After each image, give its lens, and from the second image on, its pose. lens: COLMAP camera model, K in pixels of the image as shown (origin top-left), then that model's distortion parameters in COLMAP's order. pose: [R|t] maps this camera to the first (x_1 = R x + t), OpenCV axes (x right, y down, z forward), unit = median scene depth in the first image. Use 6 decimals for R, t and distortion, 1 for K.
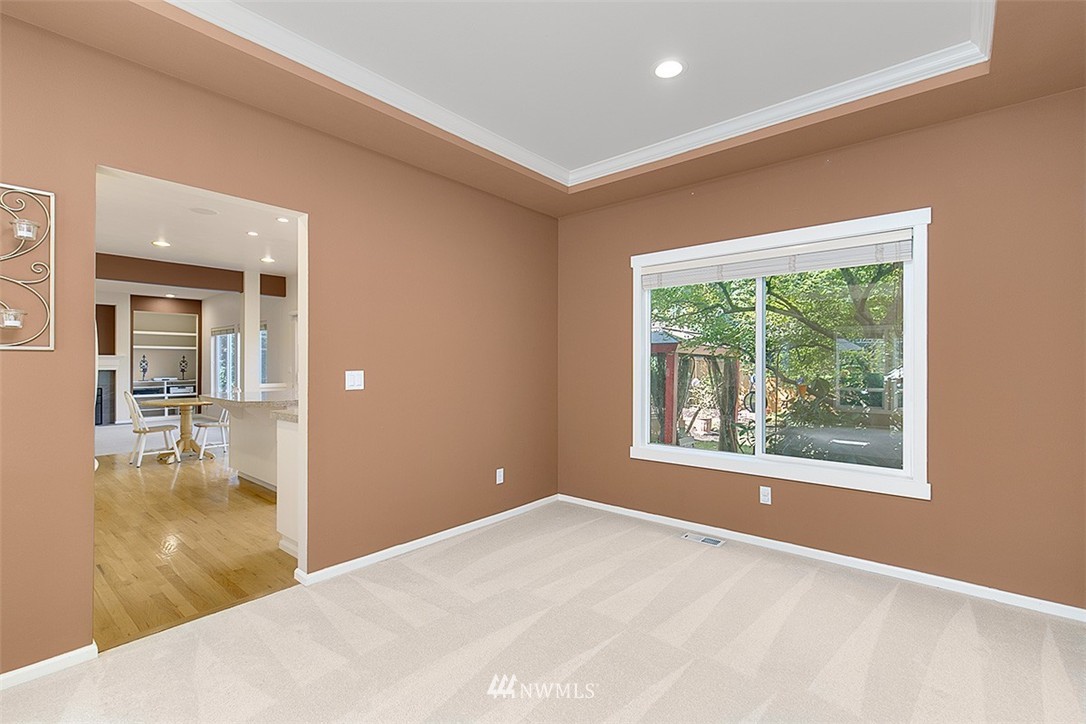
lens RADIAL K [[484.4, 0, 541.9], [0, 484.4, 364.4], [0, 0, 1]] dist [0.005993, -0.000034]
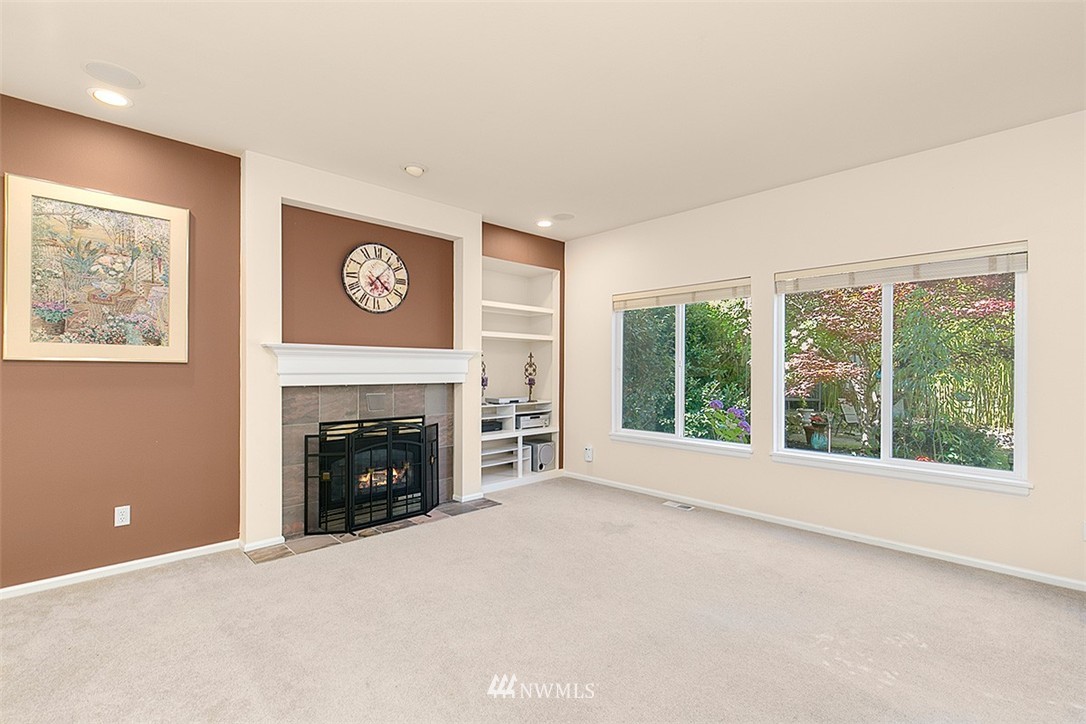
lens RADIAL K [[484.4, 0, 544.4], [0, 484.4, 363.2], [0, 0, 1]] dist [0.005993, -0.000034]
pose [[0.998809, 0.005429, -0.048495, -0.741425], [-0.005795, 0.999956, -0.007415, -0.003314], [0.048453, 0.007688, 0.998796, 0.528499]]
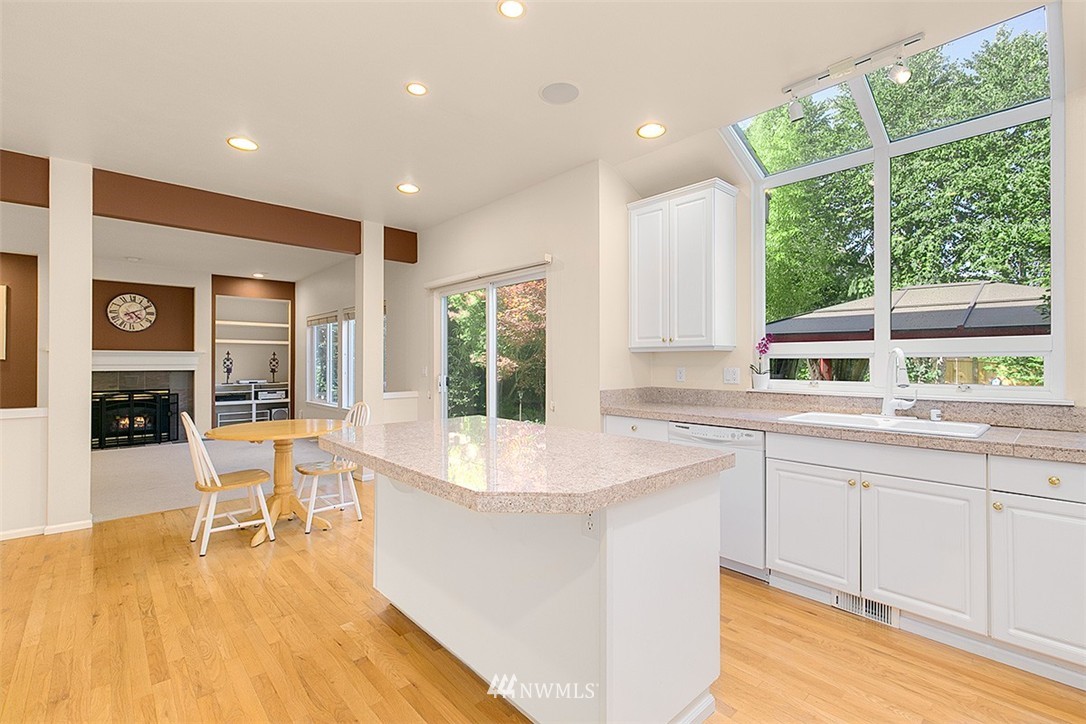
lens RADIAL K [[484.4, 0, 546.0], [0, 484.4, 362.0], [0, 0, 1]] dist [0.005993, -0.000034]
pose [[0.992886, 0.001363, -0.119058, -0.211044], [-0.001266, 0.999999, 0.000890, -0.003190], [0.119059, -0.000733, 0.992887, 0.277903]]
